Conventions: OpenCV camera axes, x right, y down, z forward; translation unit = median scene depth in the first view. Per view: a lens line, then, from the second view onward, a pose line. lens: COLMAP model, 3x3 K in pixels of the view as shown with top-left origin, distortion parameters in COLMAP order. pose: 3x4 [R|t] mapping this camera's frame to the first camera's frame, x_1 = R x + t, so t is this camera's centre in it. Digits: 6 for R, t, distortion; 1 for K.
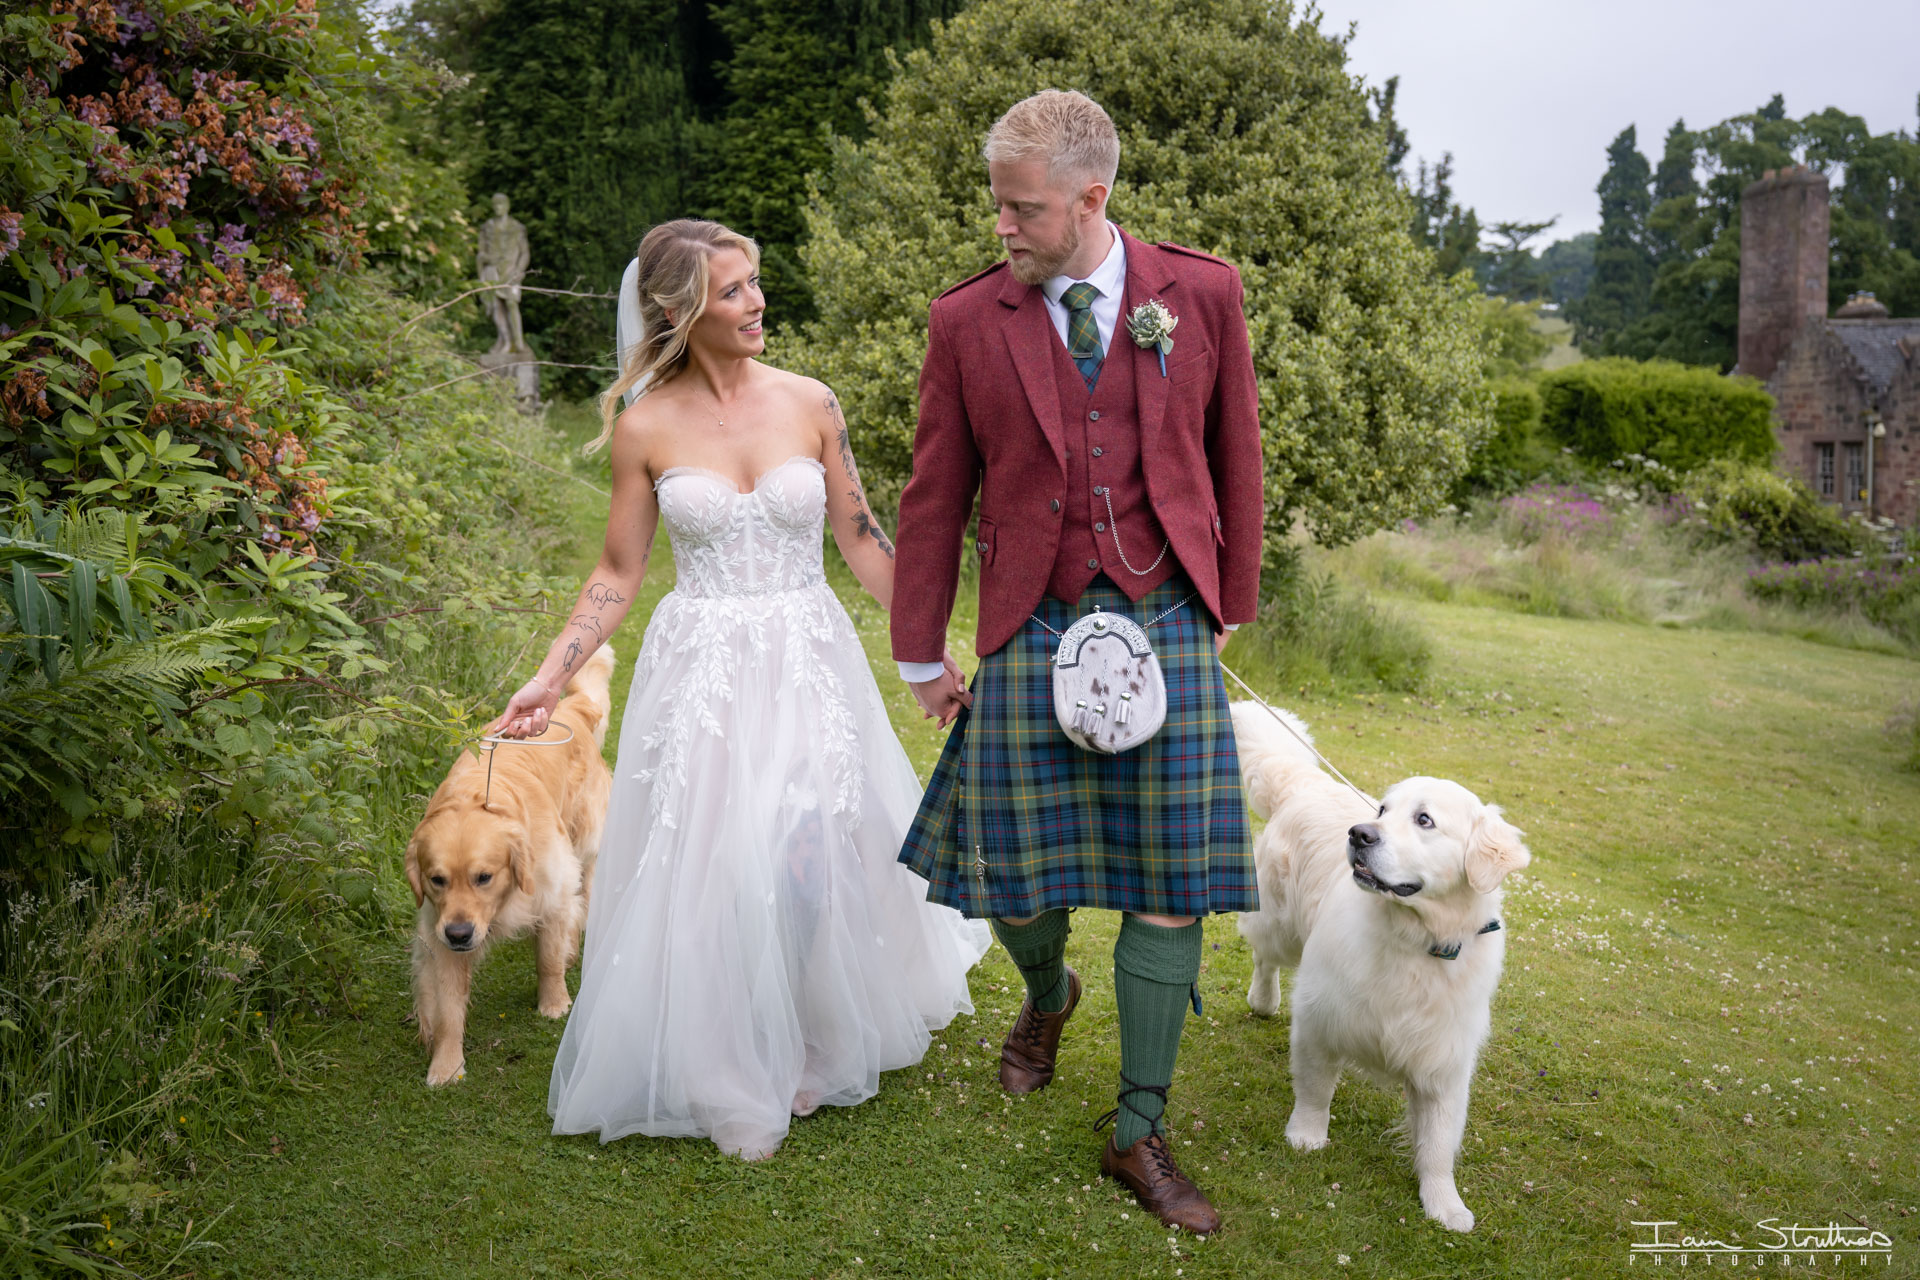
lens RADIAL K [[1704.2, 0, 960.0], [0, 1704.2, 640.0], [0, 0, 1]] dist [0.014811, -0.000087]
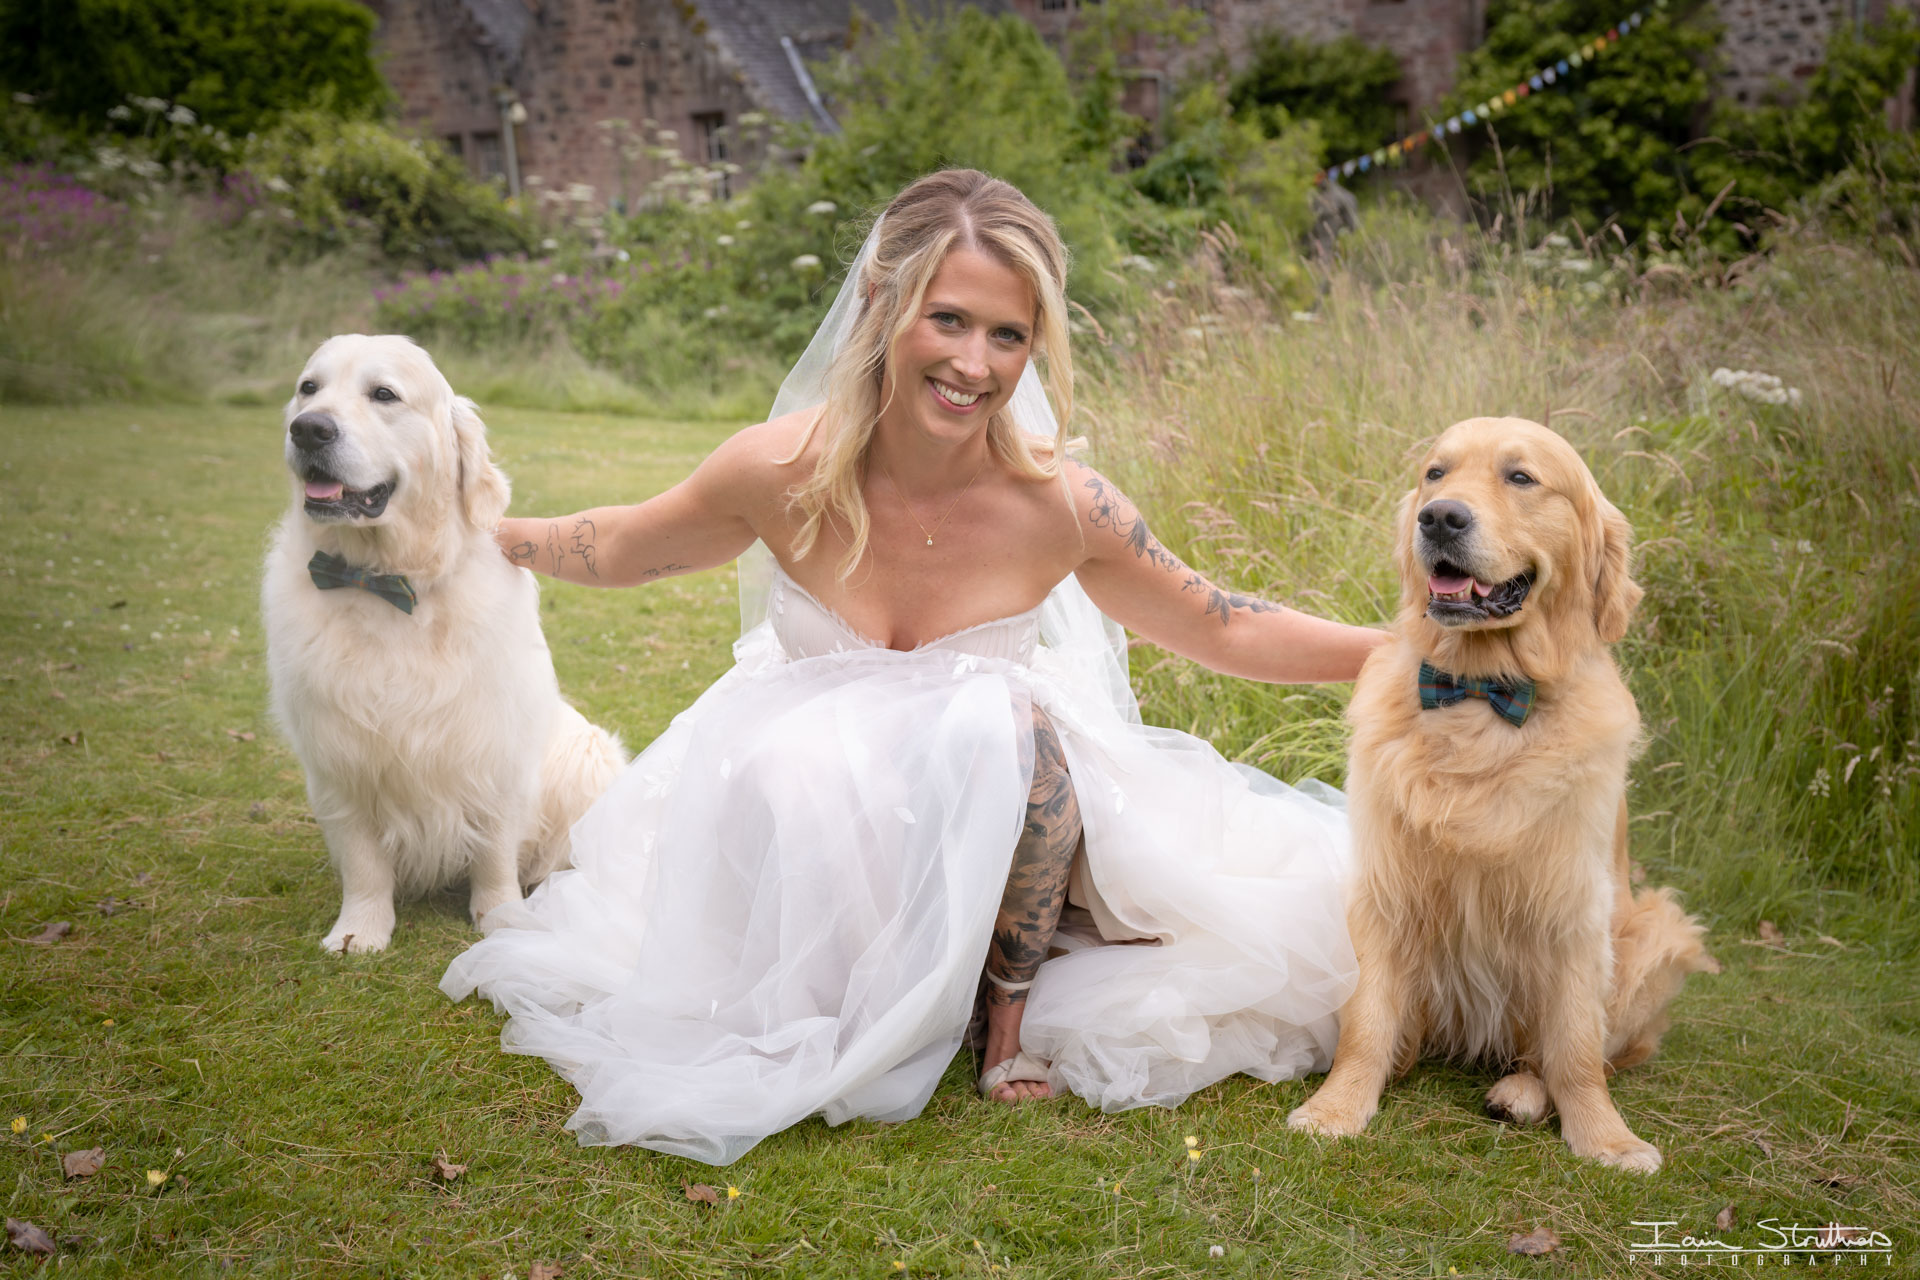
lens RADIAL K [[2218.7, 0, 995.8], [0, 2218.7, 640.0], [0, 0, 1]] dist [0.011695, 0.002946]
pose [[0.760761, -0.166009, 0.627442, 0.126902], [0.112374, 0.985826, 0.124580, 0.003108], [-0.639230, -0.024268, 0.768633, 0.277573]]
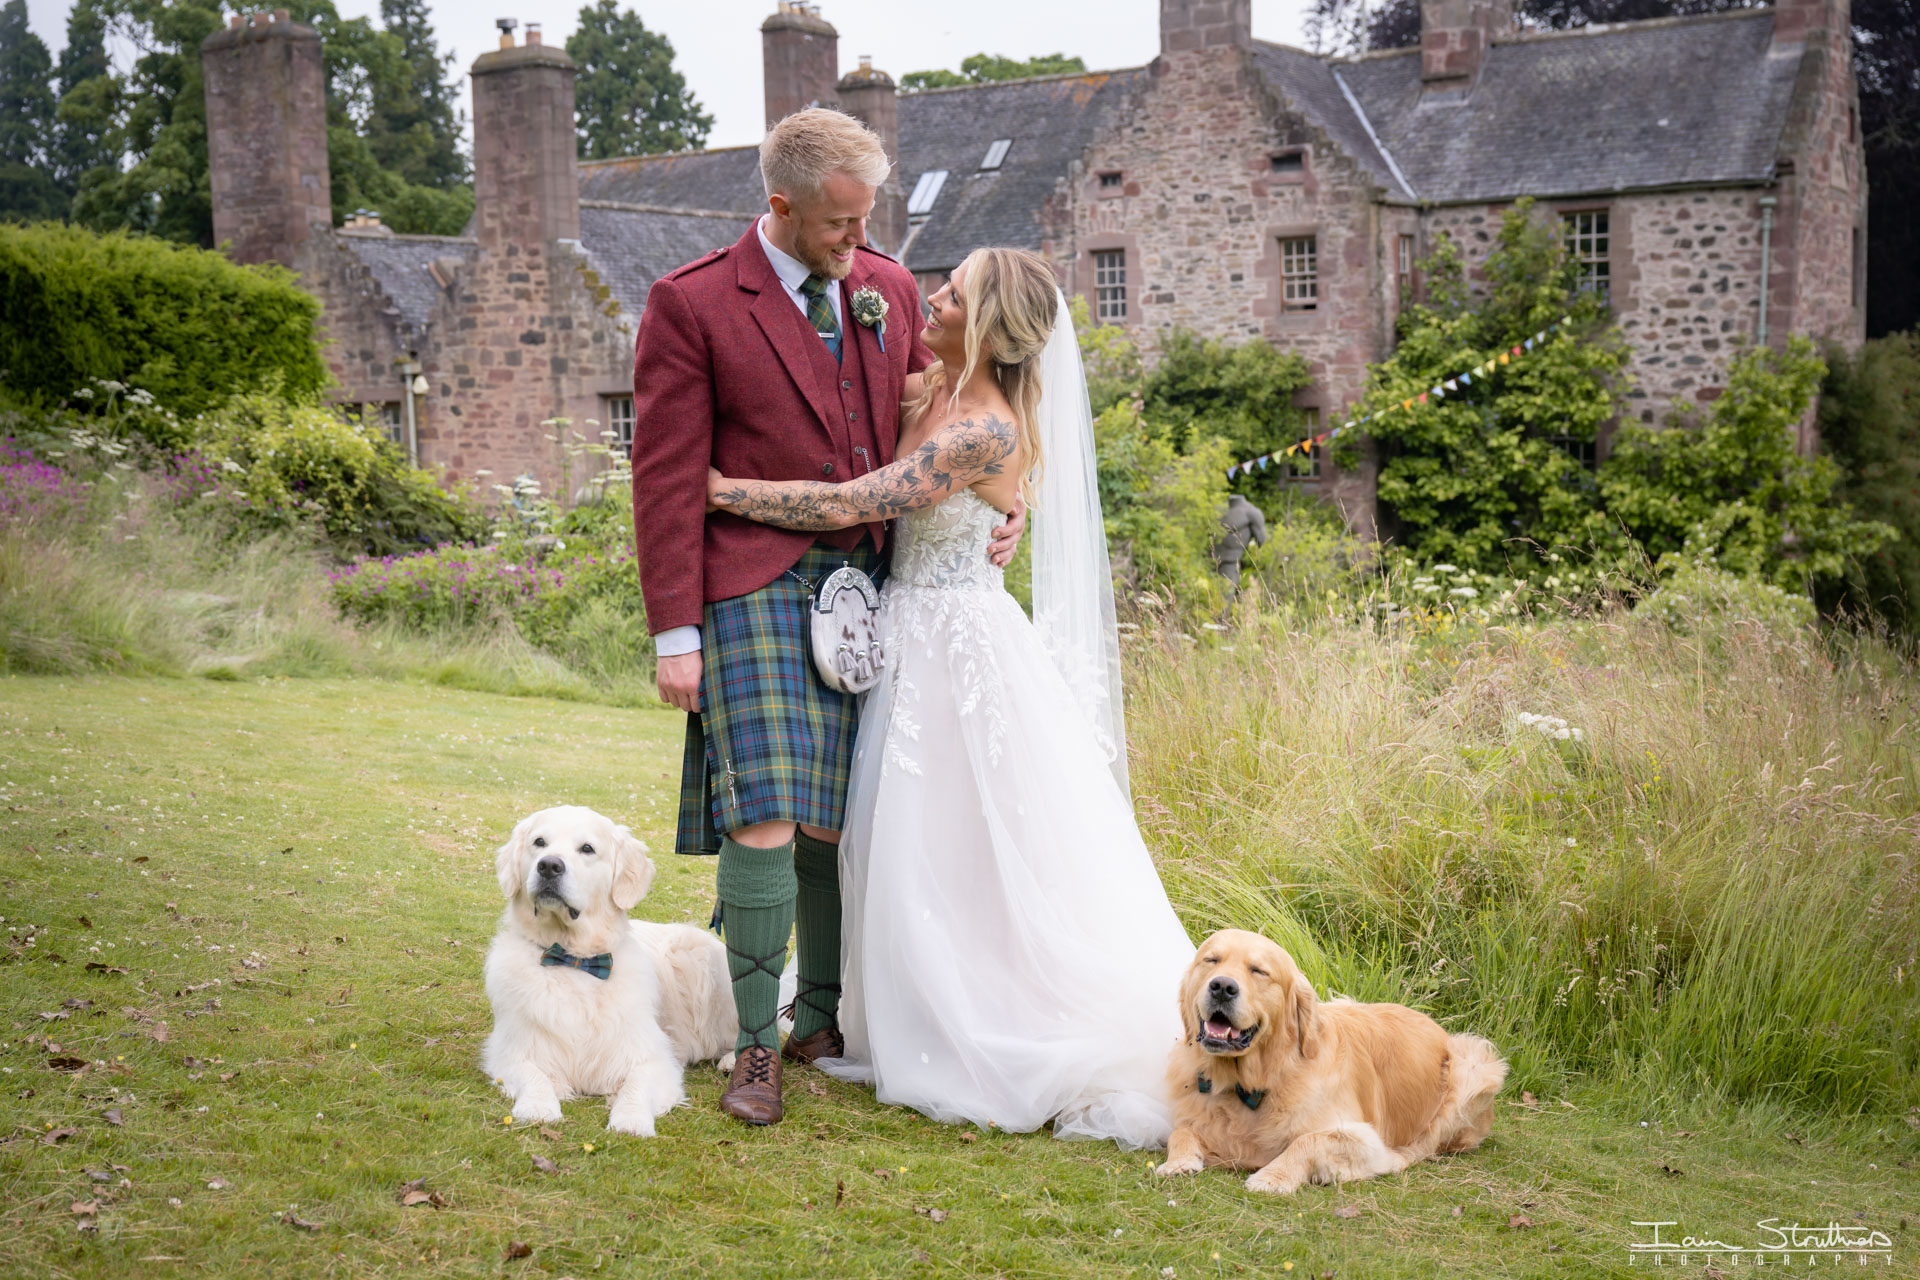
lens RADIAL K [[2377.3, 0, 960.0], [0, 2377.3, 640.0], [0, 0, 1]] dist [0.000278, 0.011005]
pose [[0.741862, -0.058007, 0.668039, 0.072344], [0.077116, 0.997022, 0.000935, -0.001994], [-0.666104, 0.050823, 0.744126, 0.229330]]
